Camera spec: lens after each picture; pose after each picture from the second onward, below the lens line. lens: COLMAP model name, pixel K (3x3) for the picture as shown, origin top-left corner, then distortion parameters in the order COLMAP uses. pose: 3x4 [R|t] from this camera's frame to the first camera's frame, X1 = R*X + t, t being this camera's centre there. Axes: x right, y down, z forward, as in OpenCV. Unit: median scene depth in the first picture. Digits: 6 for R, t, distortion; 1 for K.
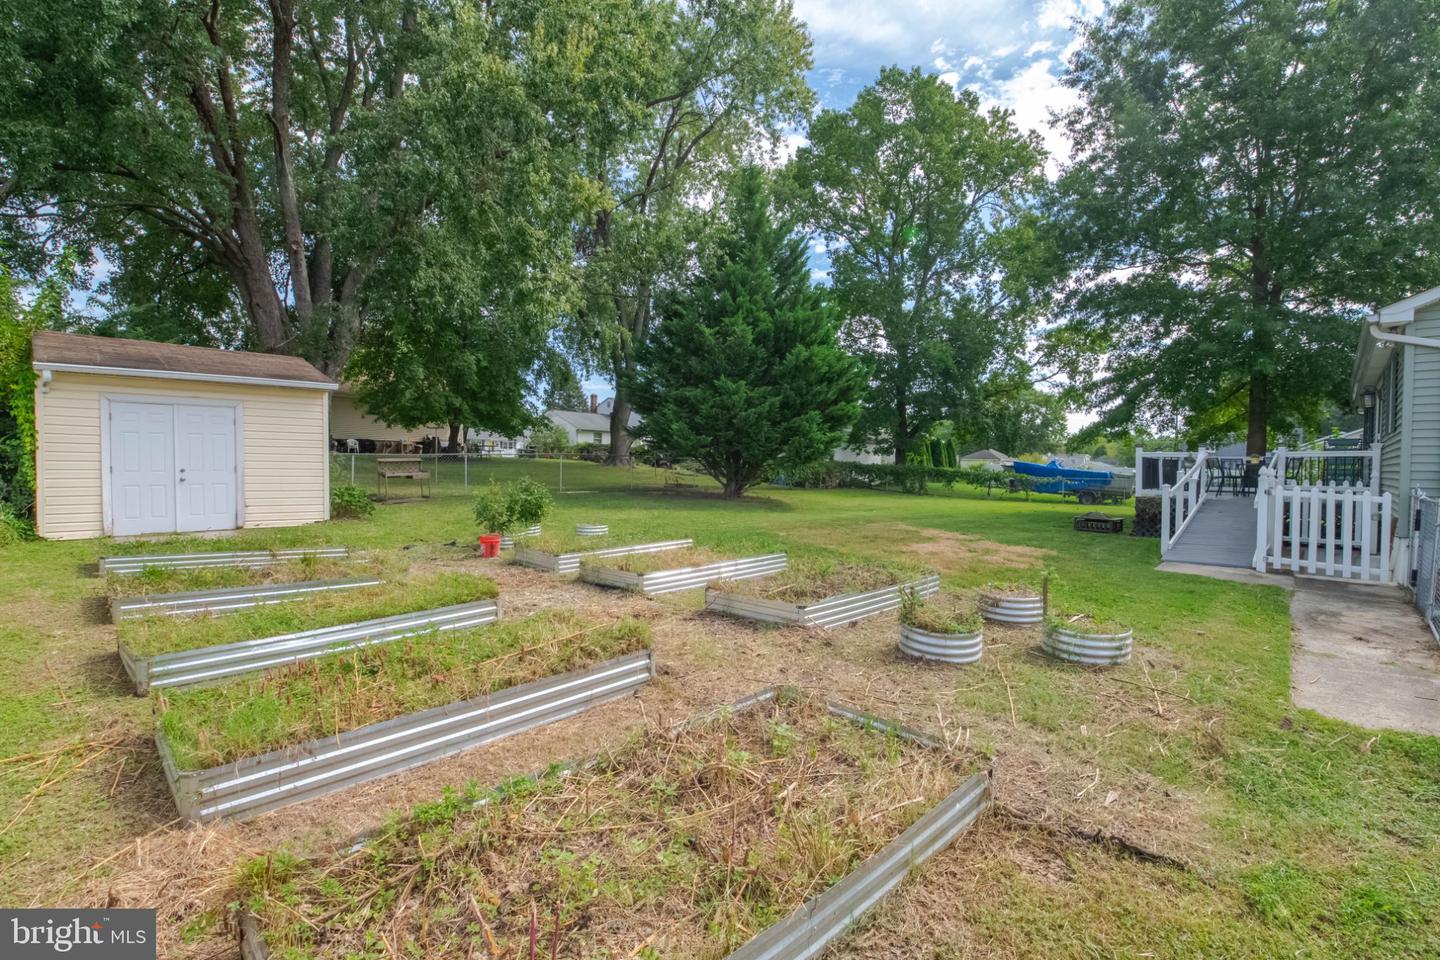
lens RADIAL K [[673.8, 0, 720.0], [0, 673.8, 480.0], [0, 0, 1]] dist [-0.003544, -0.000187]
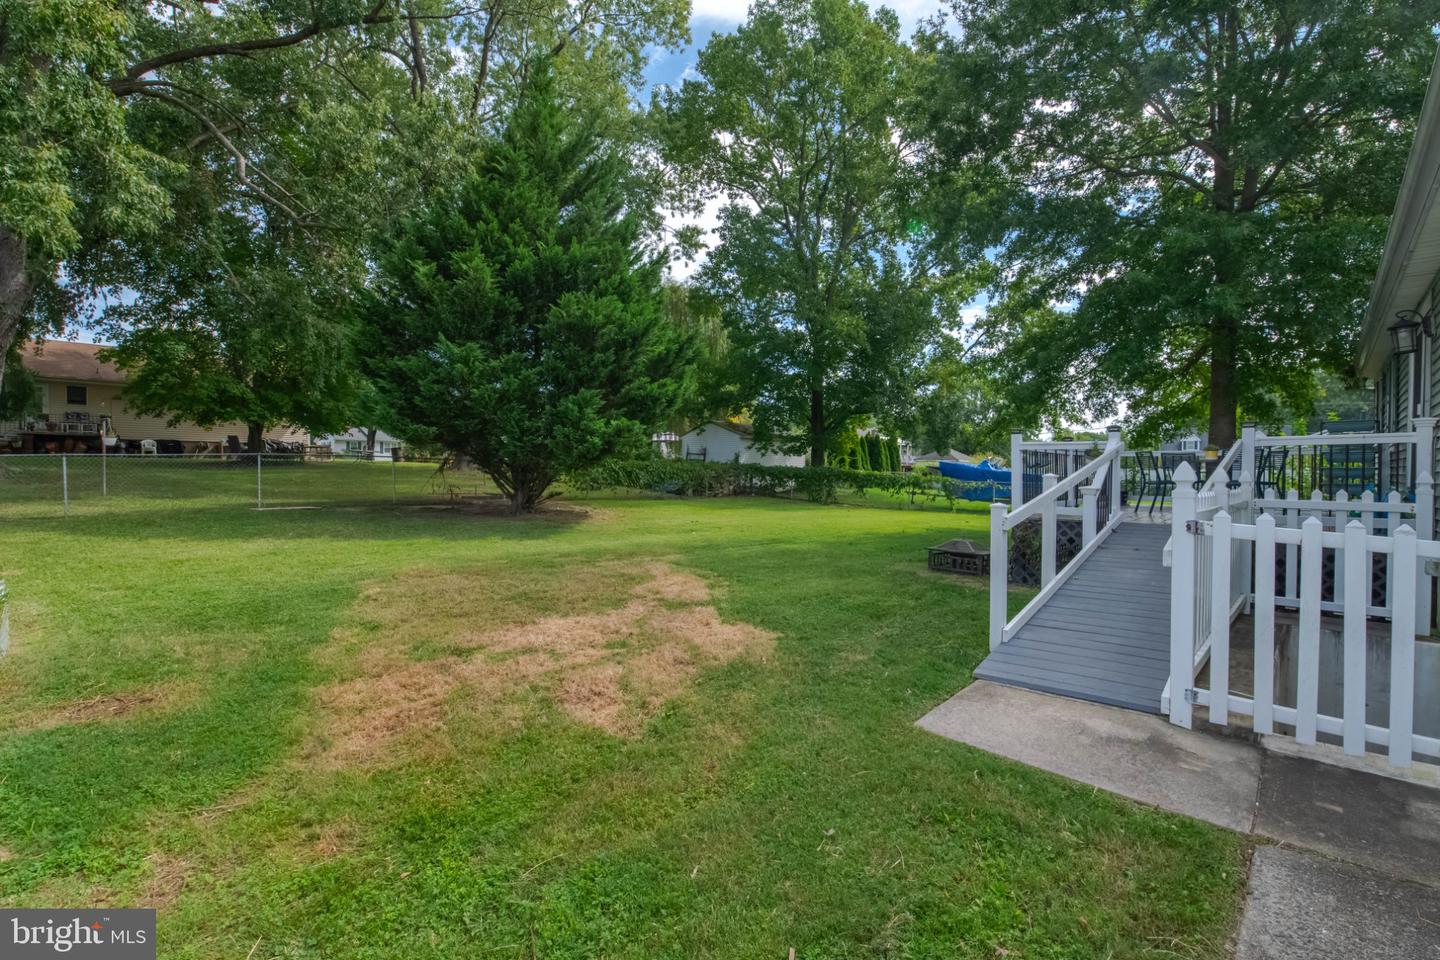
lens RADIAL K [[700.7, 0, 720.0], [0, 700.7, 480.0], [0, 0, 1]] dist [0.001929, -0.000108]
pose [[0.999549, -0.006425, 0.029321, 0.159369], [0.006599, 0.999961, -0.005846, -0.002759], [-0.029282, 0.006037, 0.999553, 0.181040]]
